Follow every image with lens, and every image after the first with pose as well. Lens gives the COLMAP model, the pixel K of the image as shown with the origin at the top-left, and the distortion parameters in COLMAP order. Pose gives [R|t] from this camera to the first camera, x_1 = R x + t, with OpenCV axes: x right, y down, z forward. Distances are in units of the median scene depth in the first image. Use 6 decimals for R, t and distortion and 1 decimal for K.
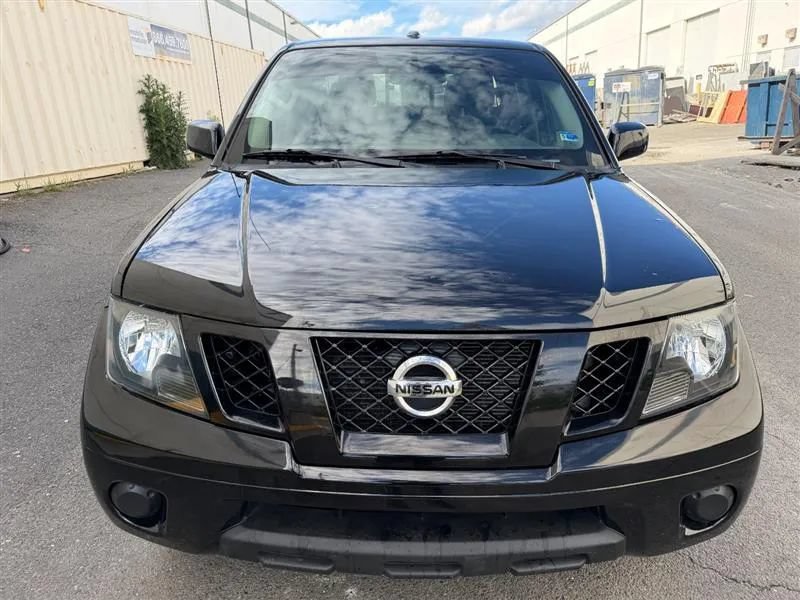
lens RADIAL K [[575.2, 0, 399.6], [0, 575.2, 297.5], [0, 0, 1]] dist [0.033146, -0.039596]
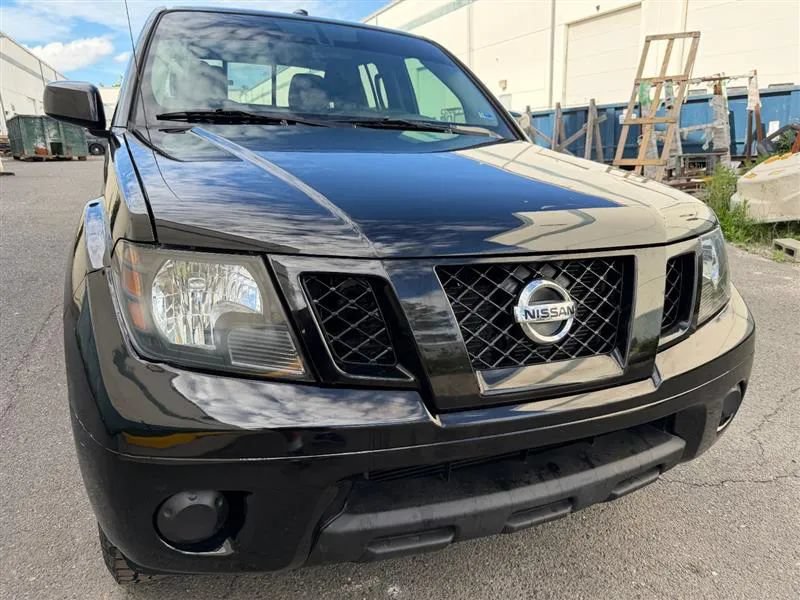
lens RADIAL K [[575.2, 0, 413.0], [0, 575.2, 308.1], [0, 0, 1]] dist [0.033146, -0.039596]
pose [[0.905931, -0.084343, 0.414939, -0.543902], [0.103284, 0.994377, -0.023375, 0.147494], [-0.410635, 0.064033, 0.909549, 0.222535]]
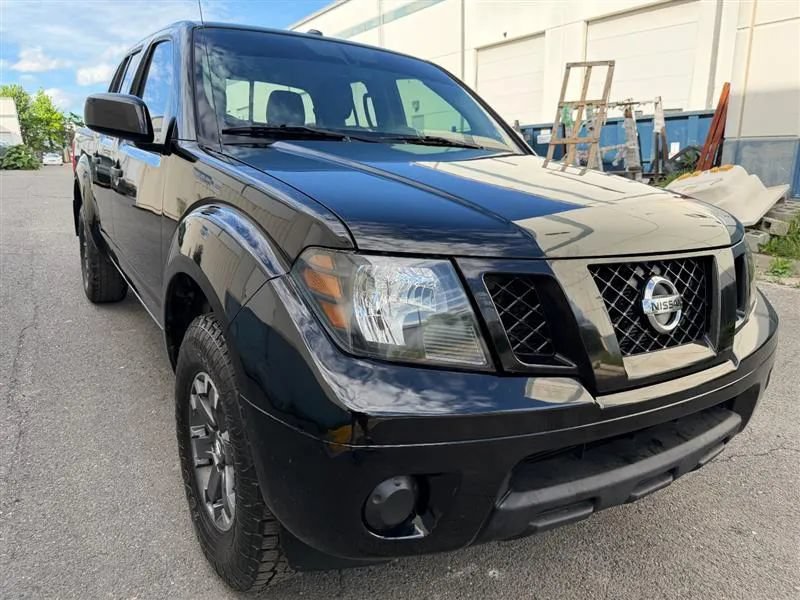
lens RADIAL K [[575.2, 0, 407.4], [0, 575.2, 307.3], [0, 0, 1]] dist [0.033146, -0.039596]
pose [[0.829555, -0.099272, 0.549531, -0.951664], [0.140335, 0.989551, -0.033085, 0.128166], [-0.540504, 0.104564, 0.834818, 0.341976]]
